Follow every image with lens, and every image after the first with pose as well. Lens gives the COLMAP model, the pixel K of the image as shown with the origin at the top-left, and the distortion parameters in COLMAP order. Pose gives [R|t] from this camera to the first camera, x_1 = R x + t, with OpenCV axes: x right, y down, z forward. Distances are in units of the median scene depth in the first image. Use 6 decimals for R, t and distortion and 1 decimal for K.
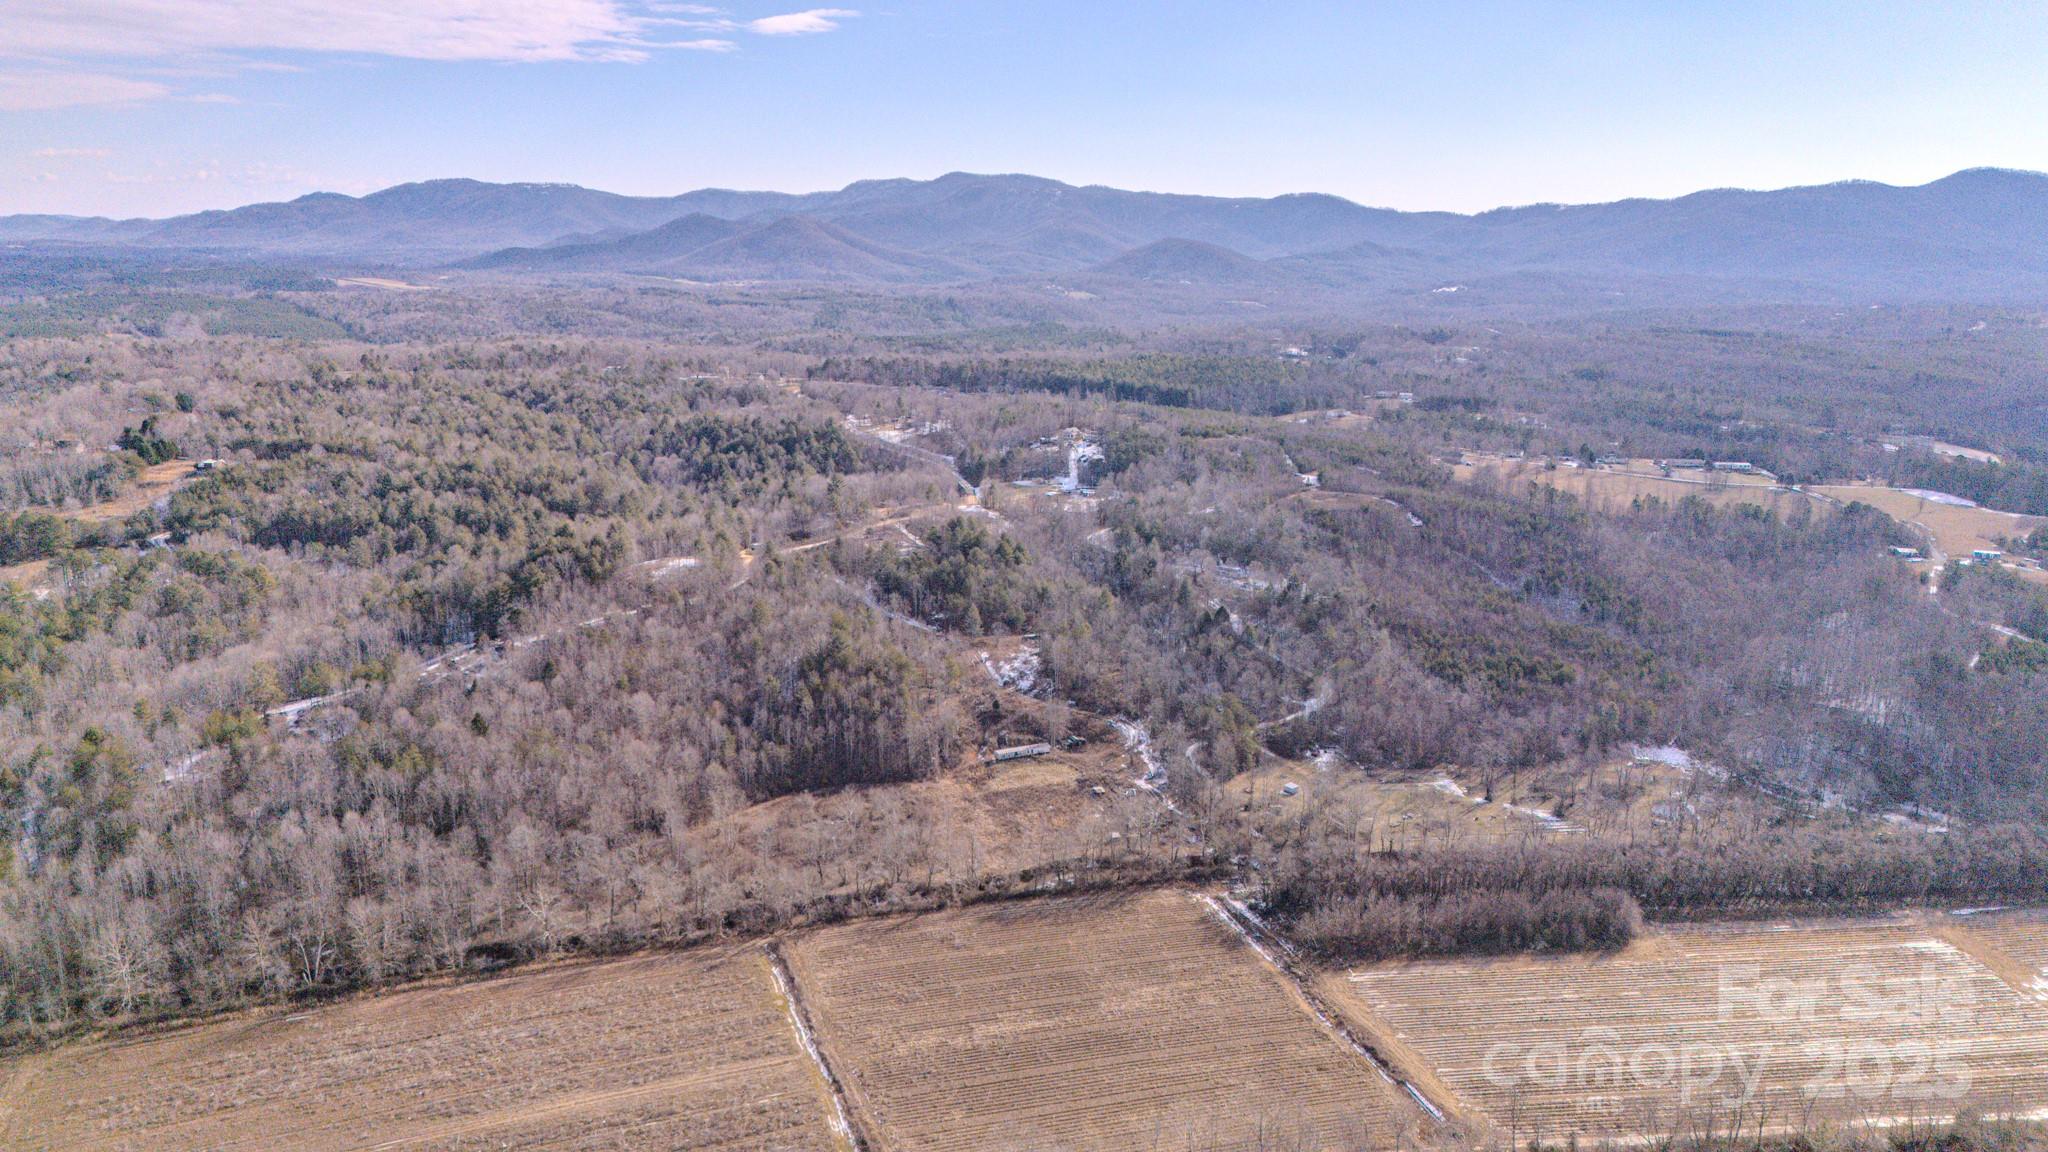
lens RADIAL K [[1506.7, 0, 1021.7], [0, 1506.7, 565.8], [0, 0, 1]] dist [0.078095, -0.072895]
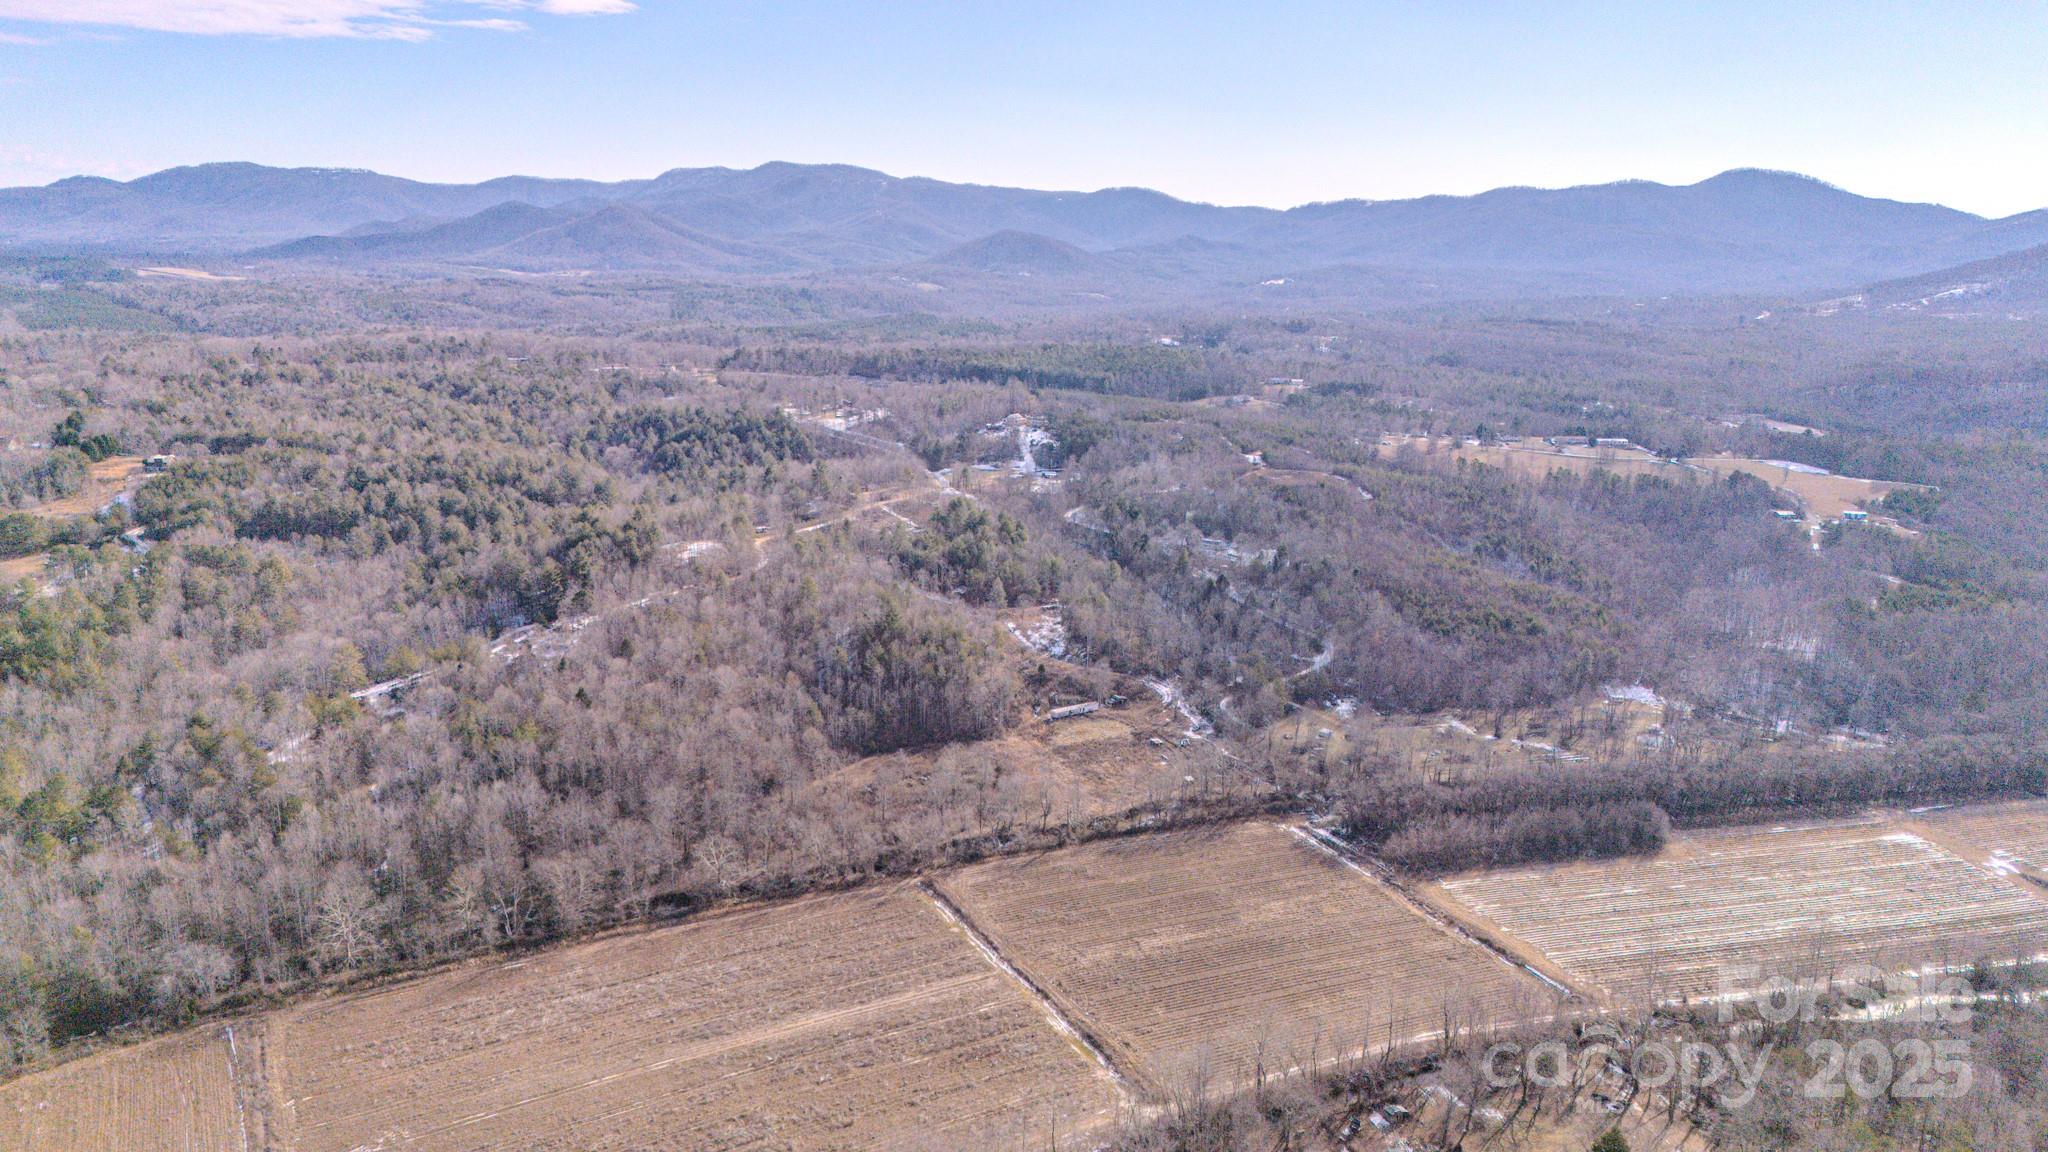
lens RADIAL K [[1506.7, 0, 1022.7], [0, 1506.7, 575.3], [0, 0, 1]] dist [0.078095, -0.072895]
pose [[0.992105, -0.023960, 0.123098, -0.149681], [0.022545, 0.999663, 0.012880, 0.010814], [-0.123365, -0.010003, 0.992311, -0.057358]]
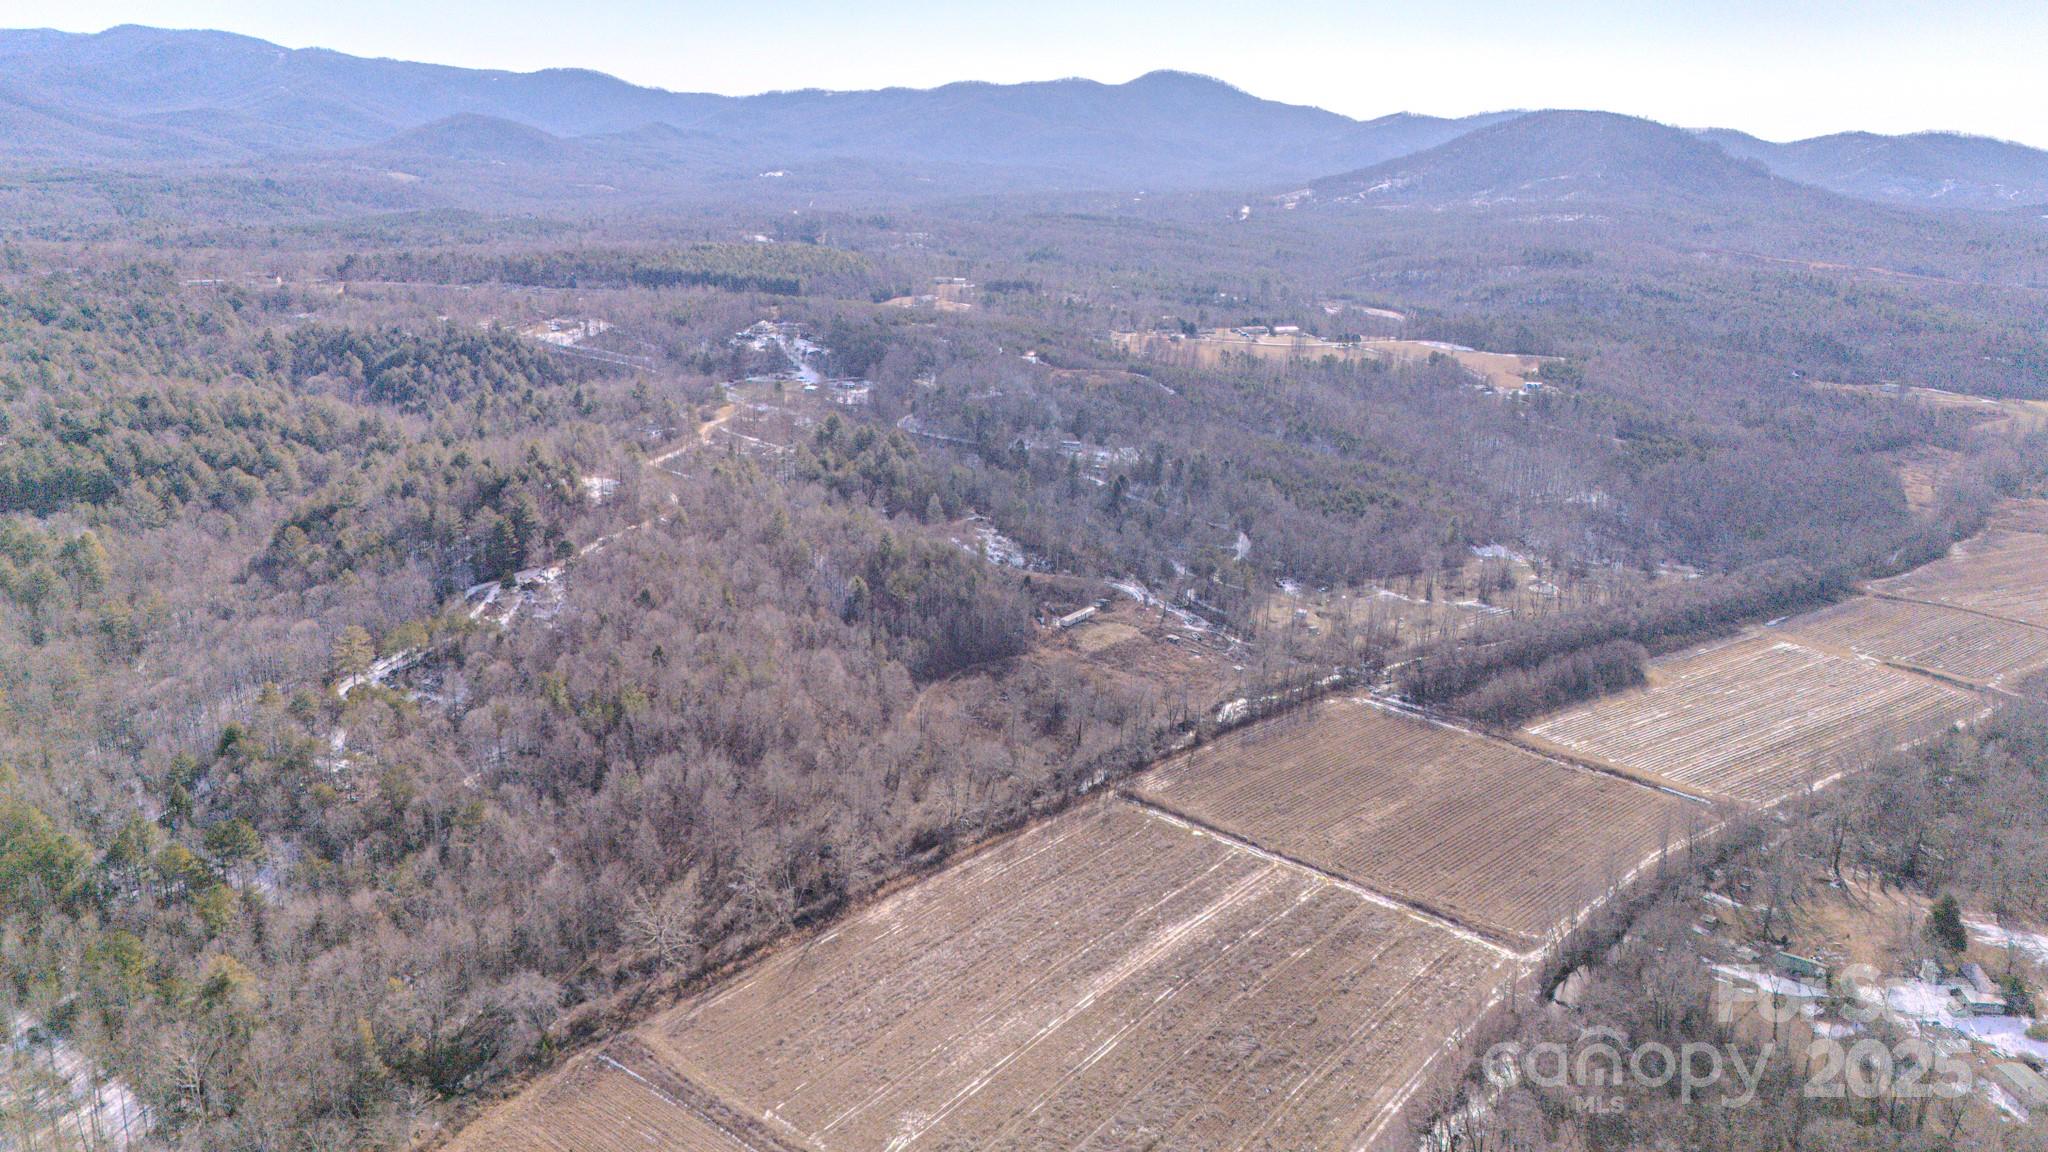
lens RADIAL K [[1506.7, 0, 1029.4], [0, 1506.7, 588.4], [0, 0, 1]] dist [0.078095, -0.072895]
pose [[0.877518, -0.127203, 0.462364, -0.480197], [0.086194, 0.990313, 0.108862, -0.017788], [-0.471733, -0.055675, 0.879982, 0.045403]]
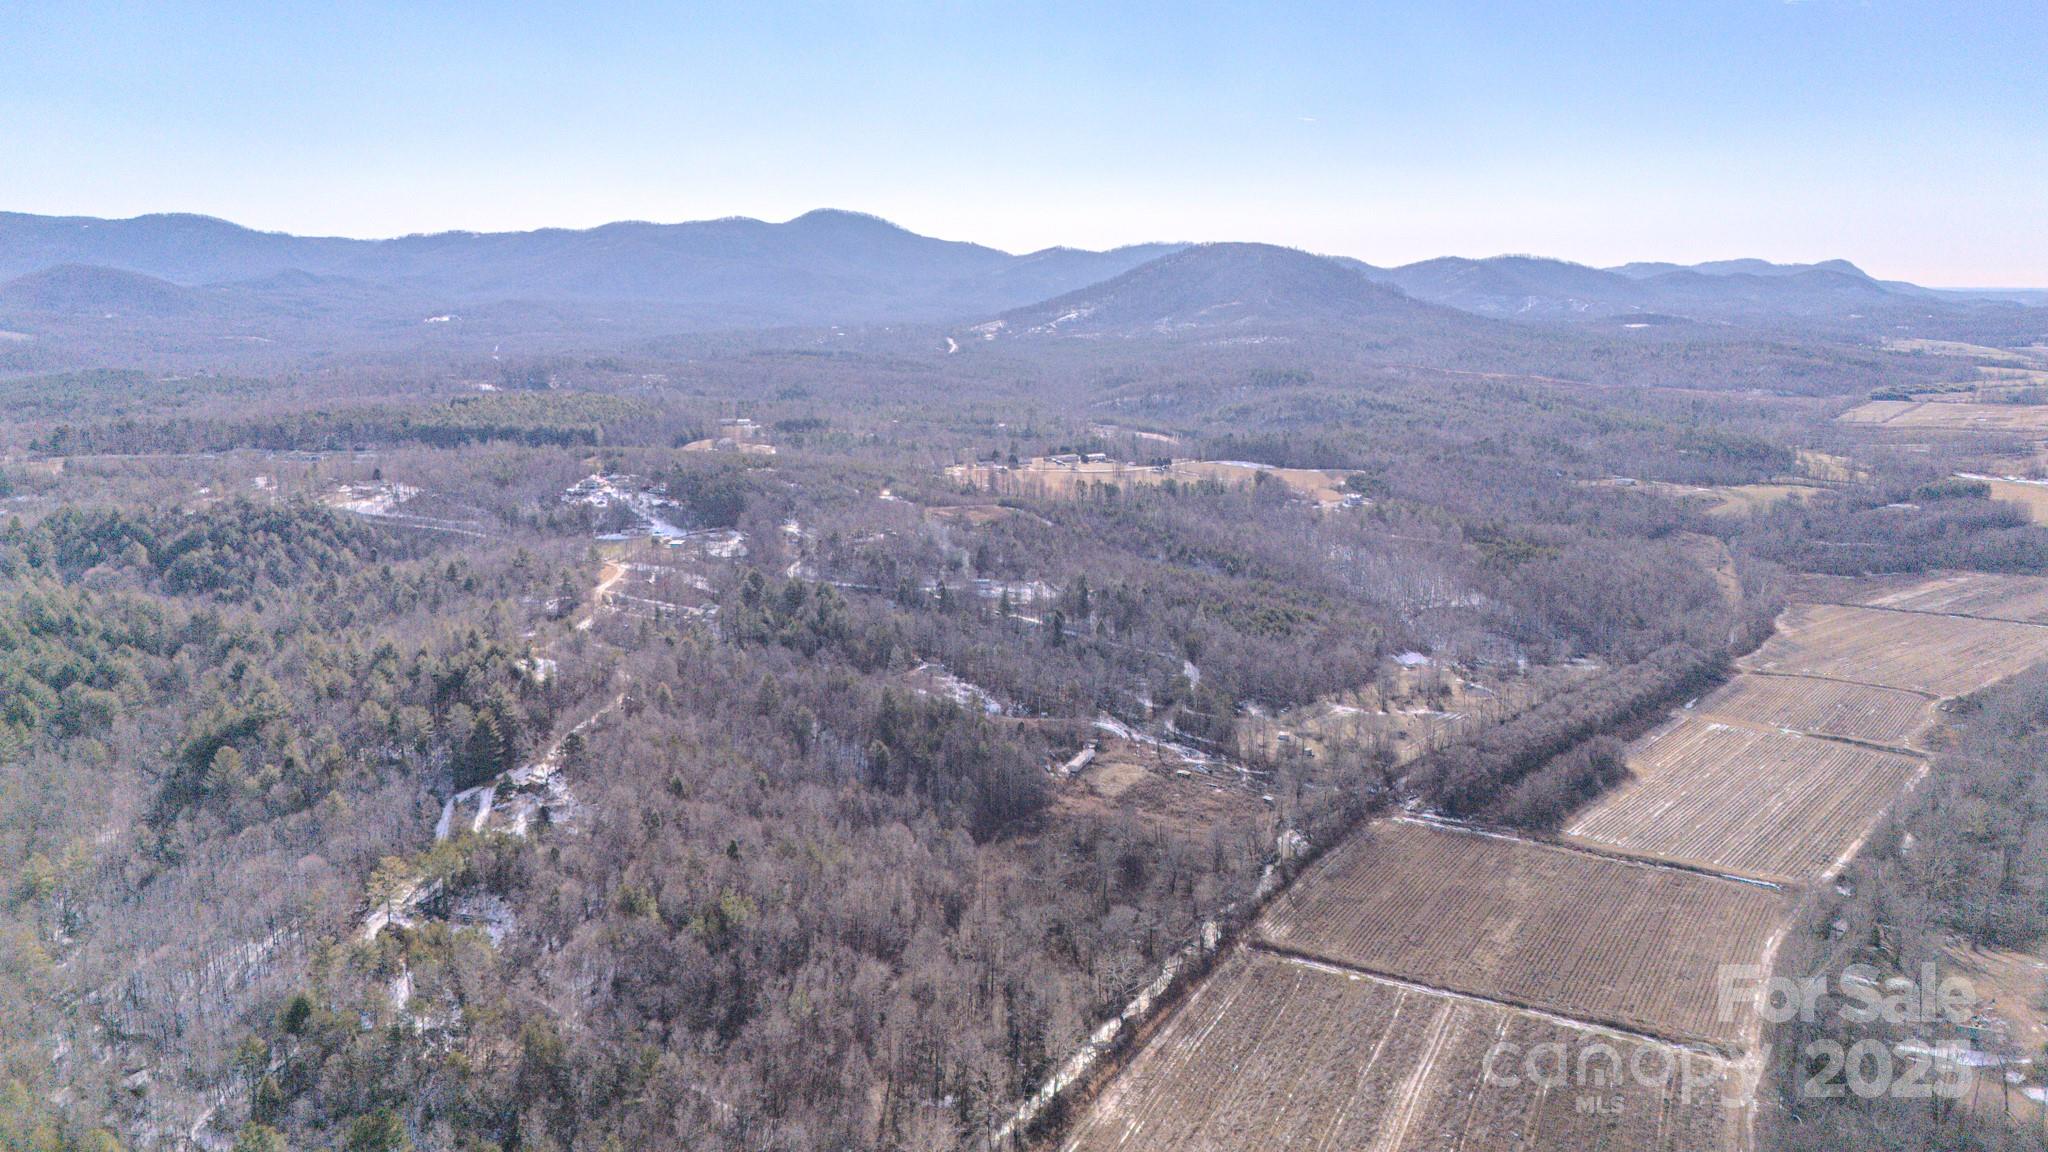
lens RADIAL K [[1506.7, 0, 1036.2], [0, 1506.7, 582.0], [0, 0, 1]] dist [0.078095, -0.072895]
pose [[0.740777, -0.143760, 0.656188, -0.631379], [0.147954, 0.987761, 0.049376, -0.052900], [-0.655255, 0.060509, 0.752980, 0.188920]]
